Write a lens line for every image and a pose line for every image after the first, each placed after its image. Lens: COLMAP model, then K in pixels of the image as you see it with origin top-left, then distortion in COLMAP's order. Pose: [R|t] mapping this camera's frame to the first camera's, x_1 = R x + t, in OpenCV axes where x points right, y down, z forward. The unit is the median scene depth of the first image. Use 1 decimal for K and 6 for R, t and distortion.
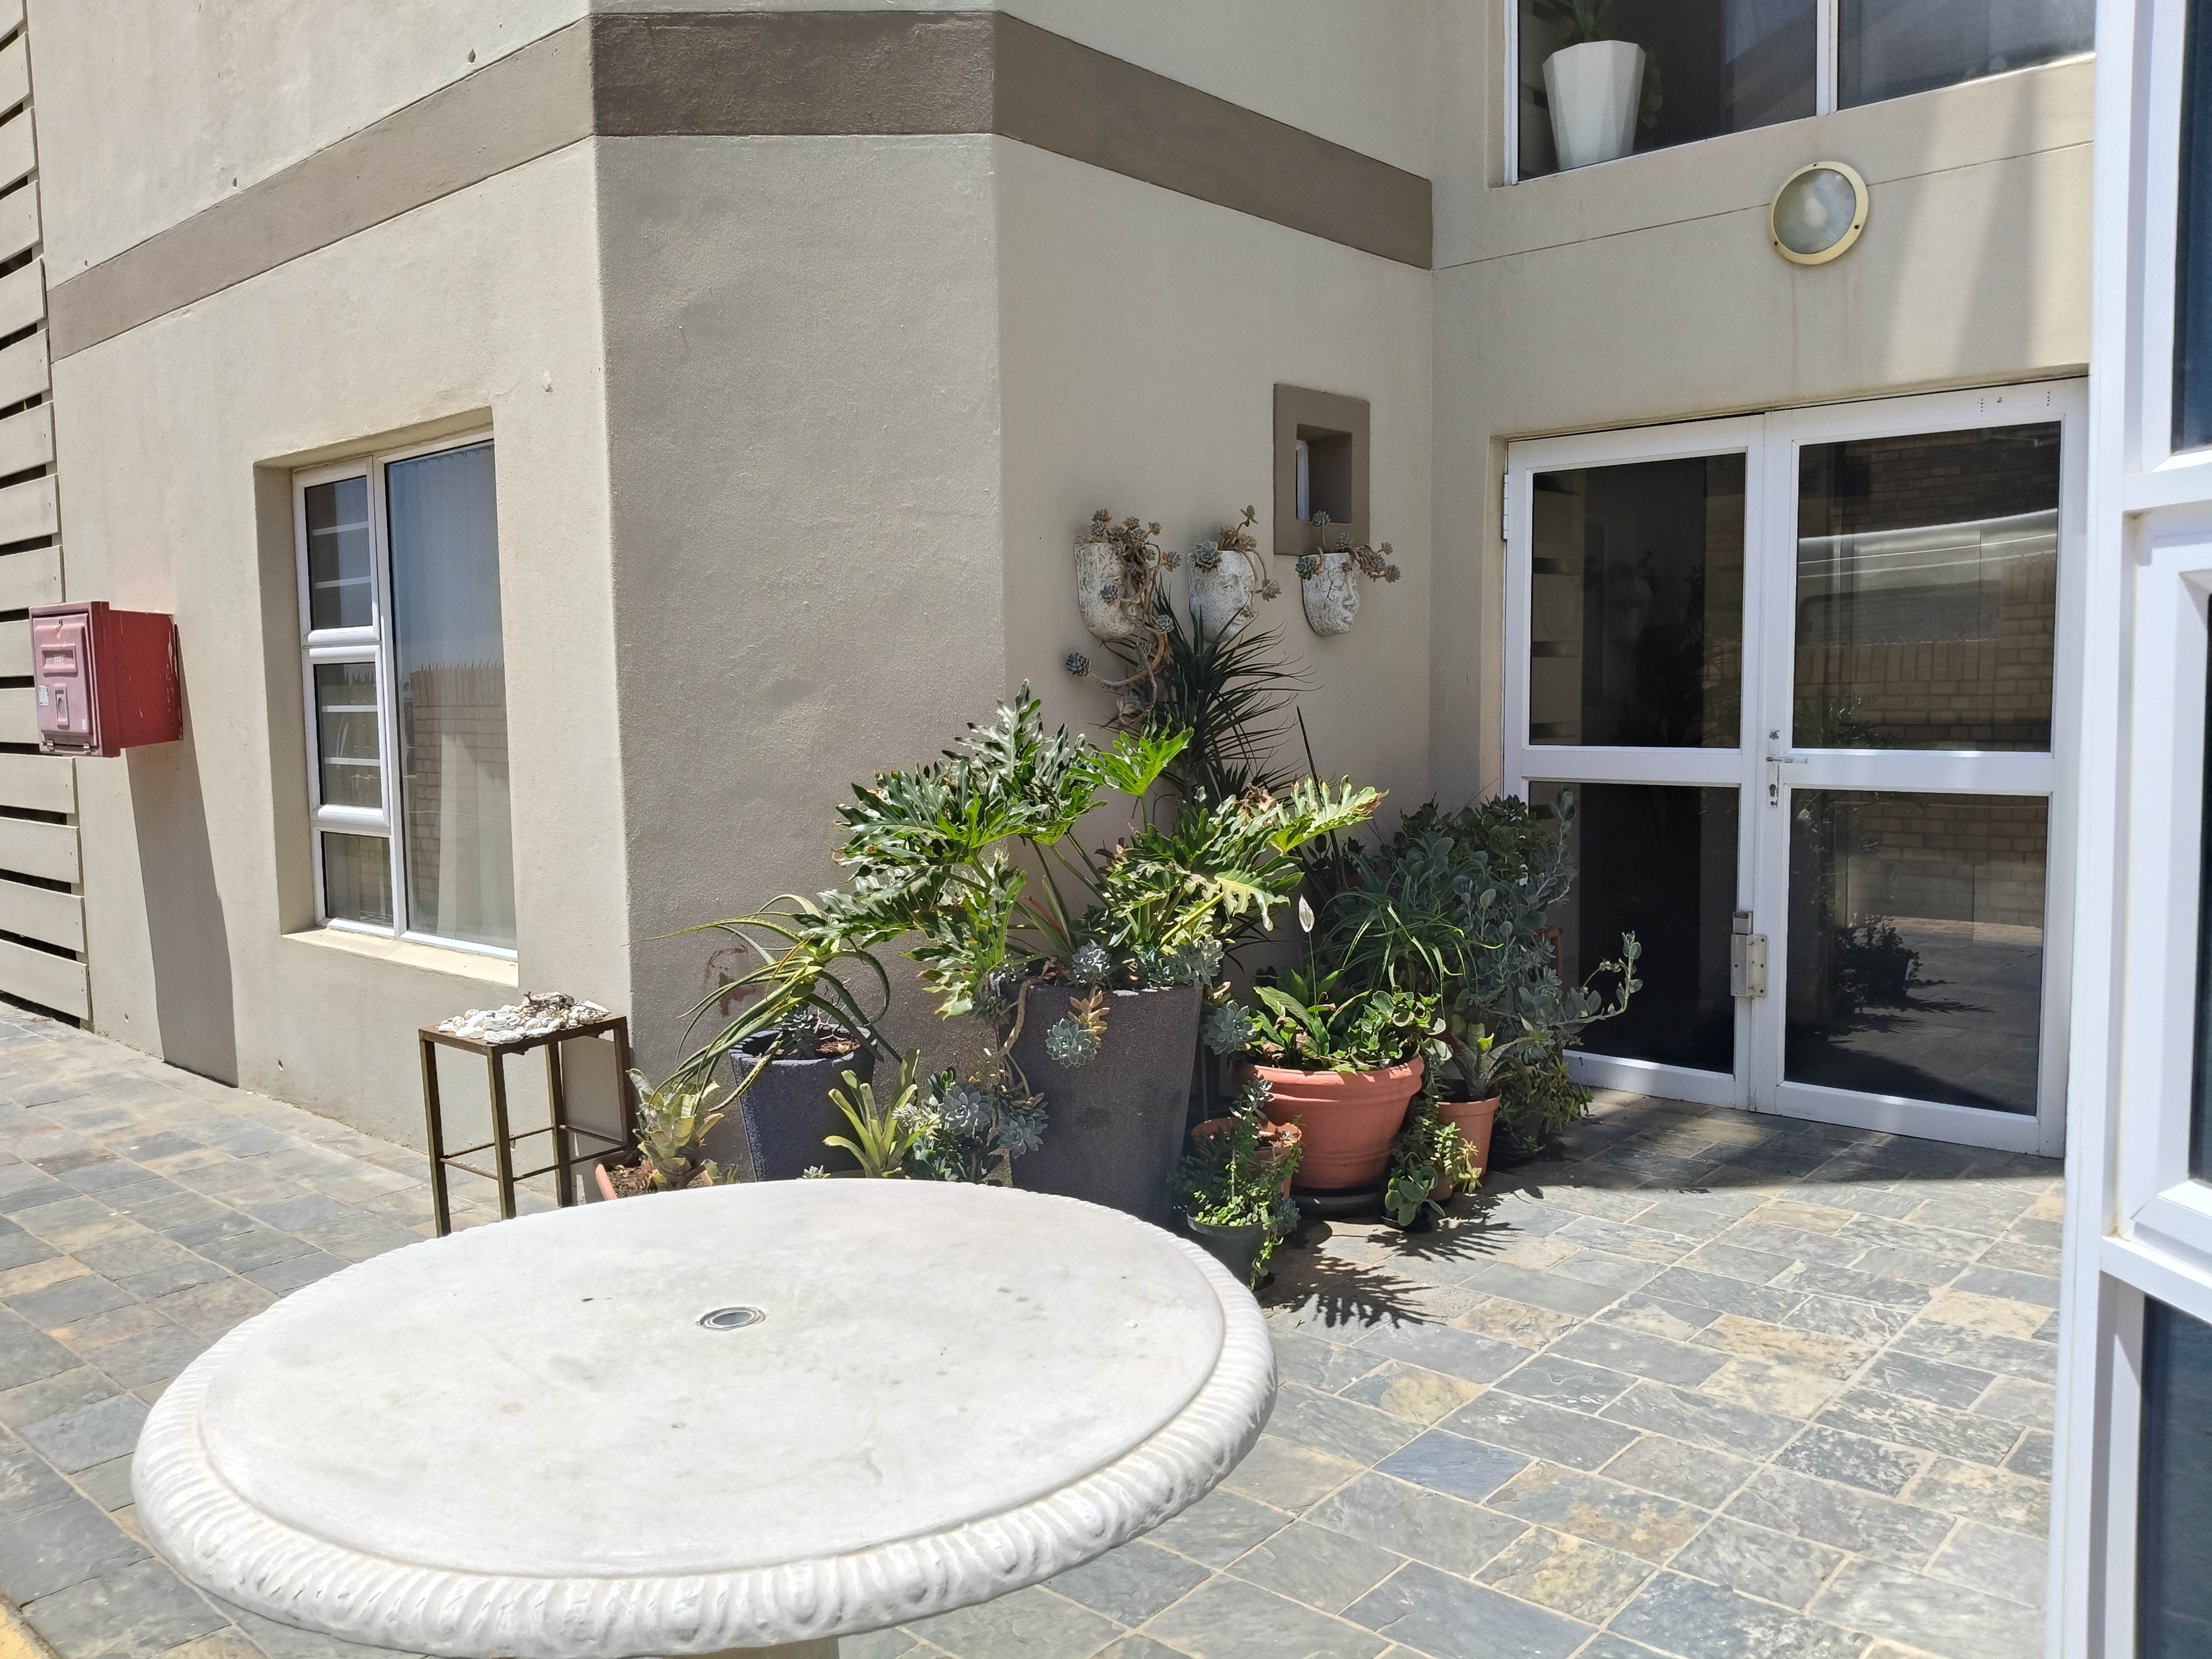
lens RADIAL K [[1697.6, 0, 1099.0], [0, 1697.6, 833.7], [0, 0, 1]] dist [0.000345, -0.045816]
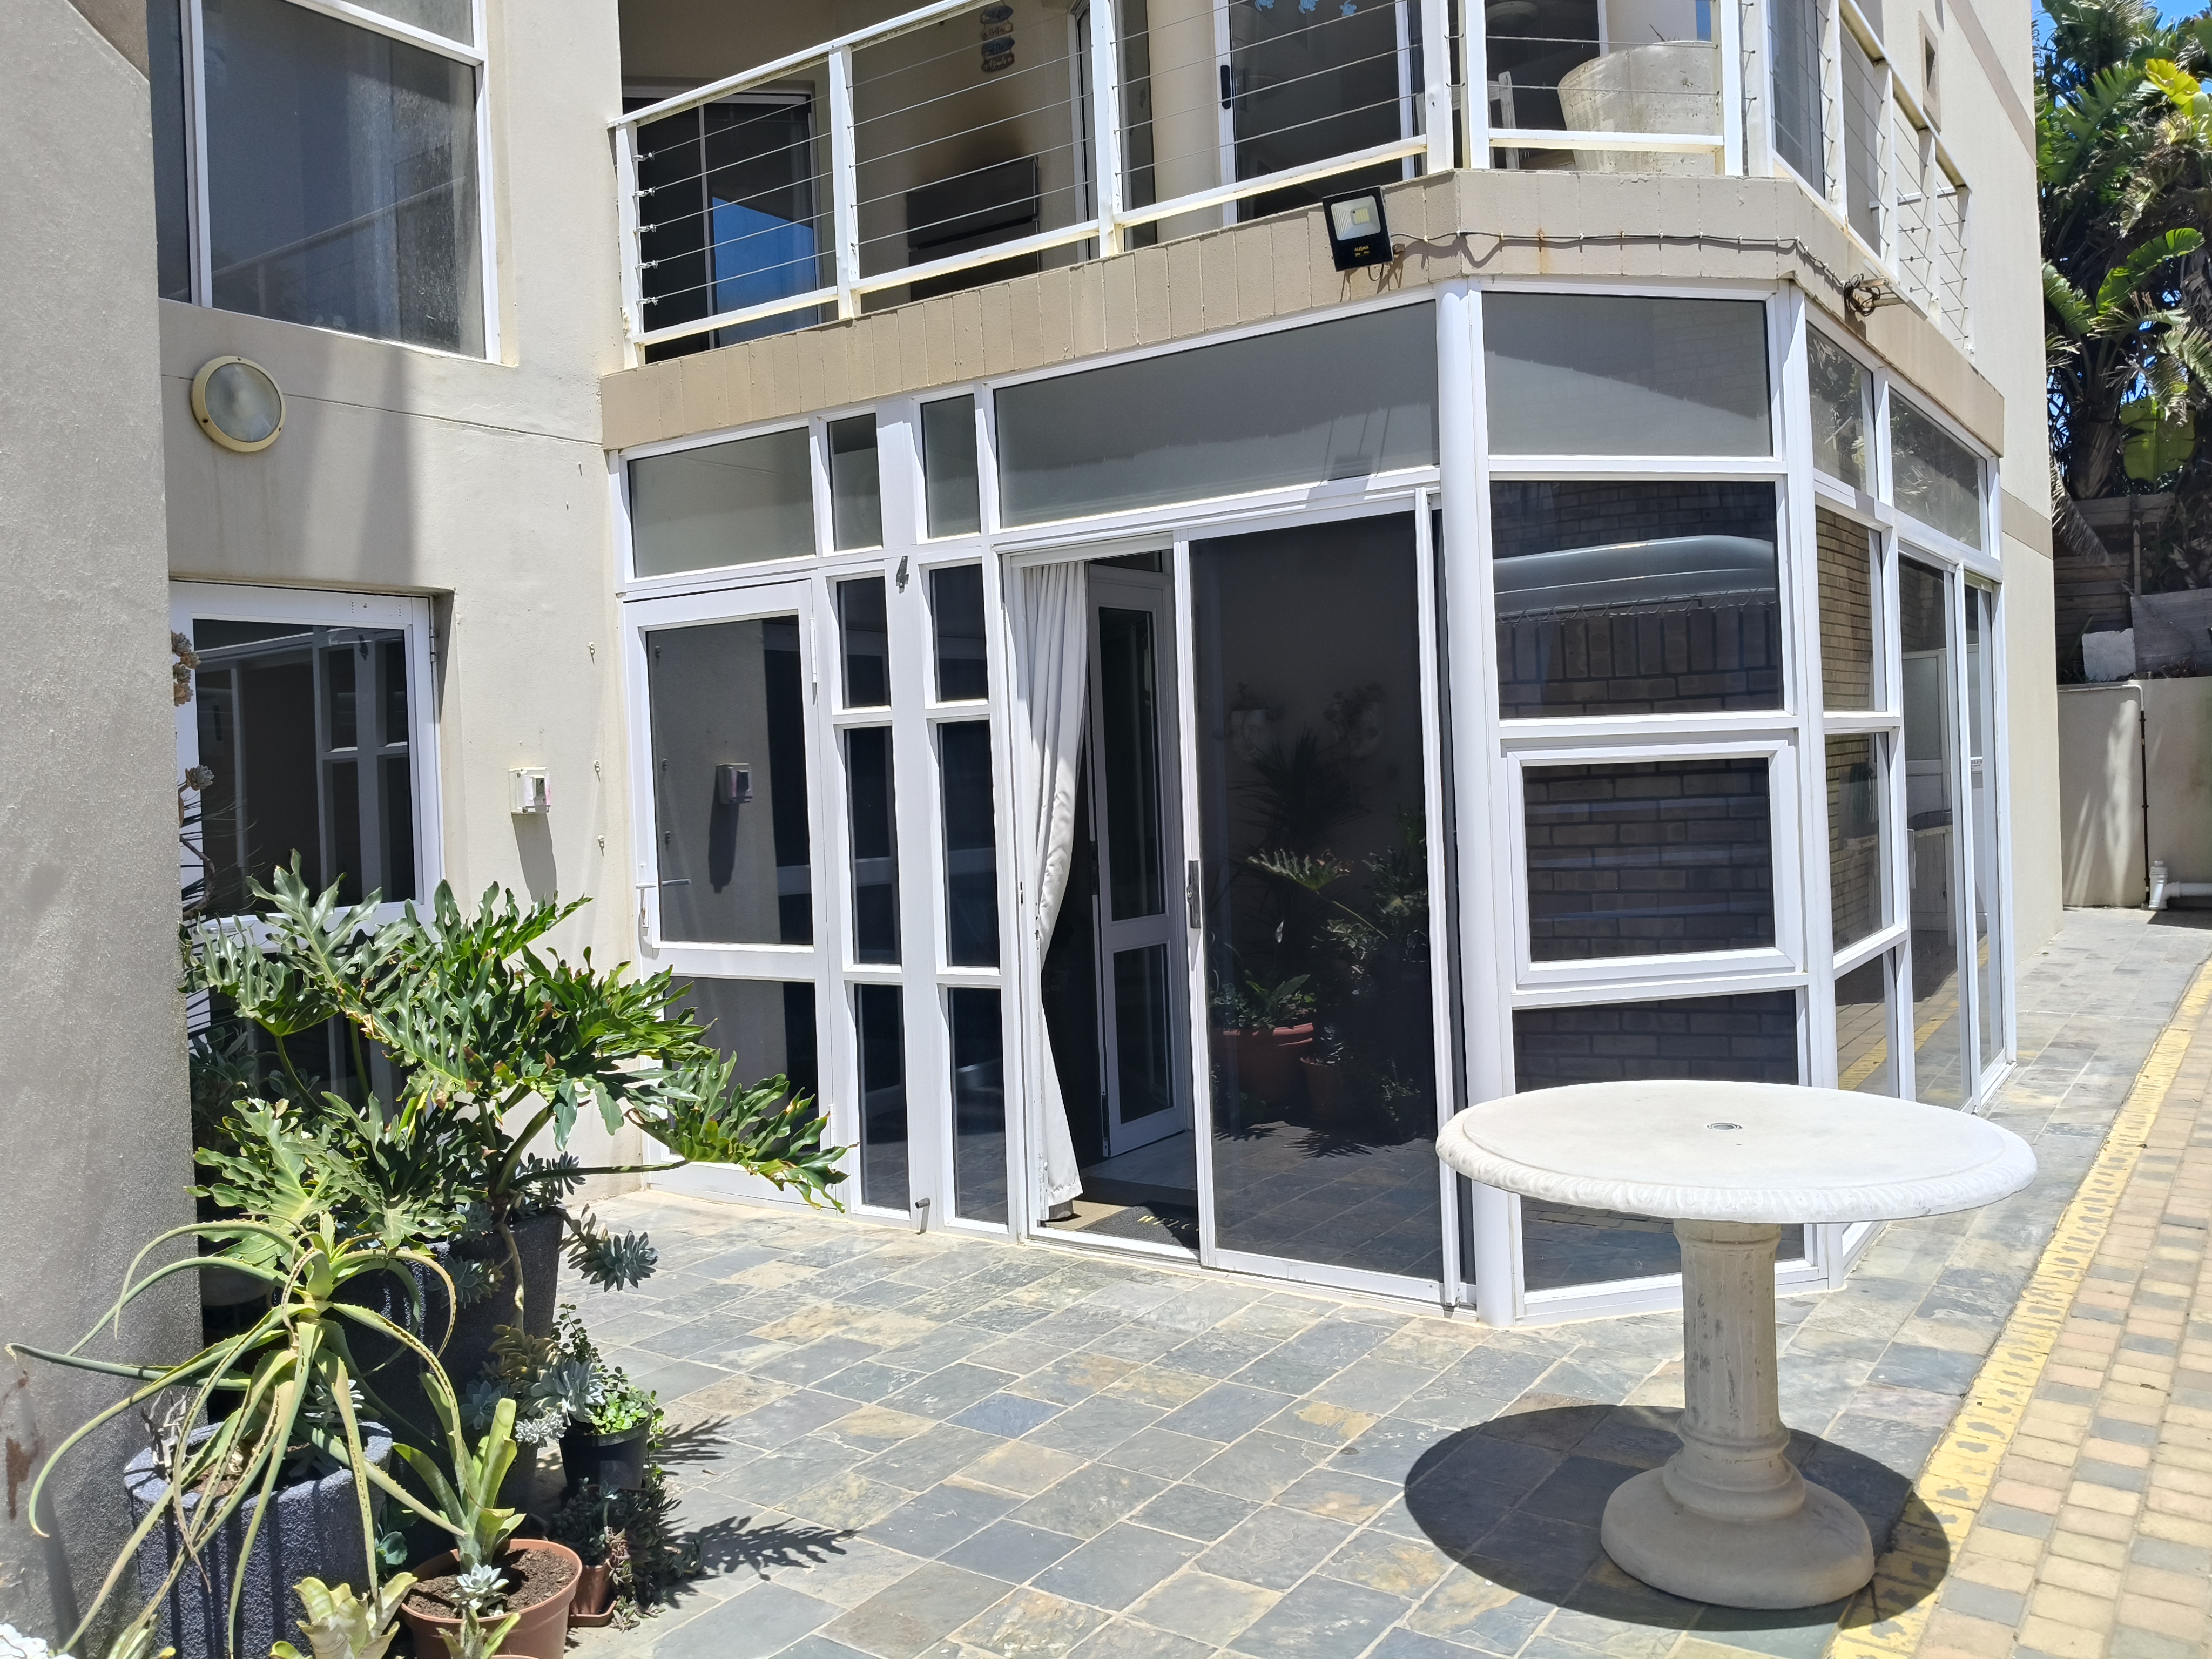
lens RADIAL K [[1697.6, 0, 1099.5], [0, 1697.6, 818.2], [0, 0, 1]] dist [0.000345, -0.045816]
pose [[-0.124082, 0.008155, 0.992238, -0.955672], [0.136673, 0.990576, 0.008950, -0.070009], [-0.982814, 0.136723, -0.124027, 0.906449]]
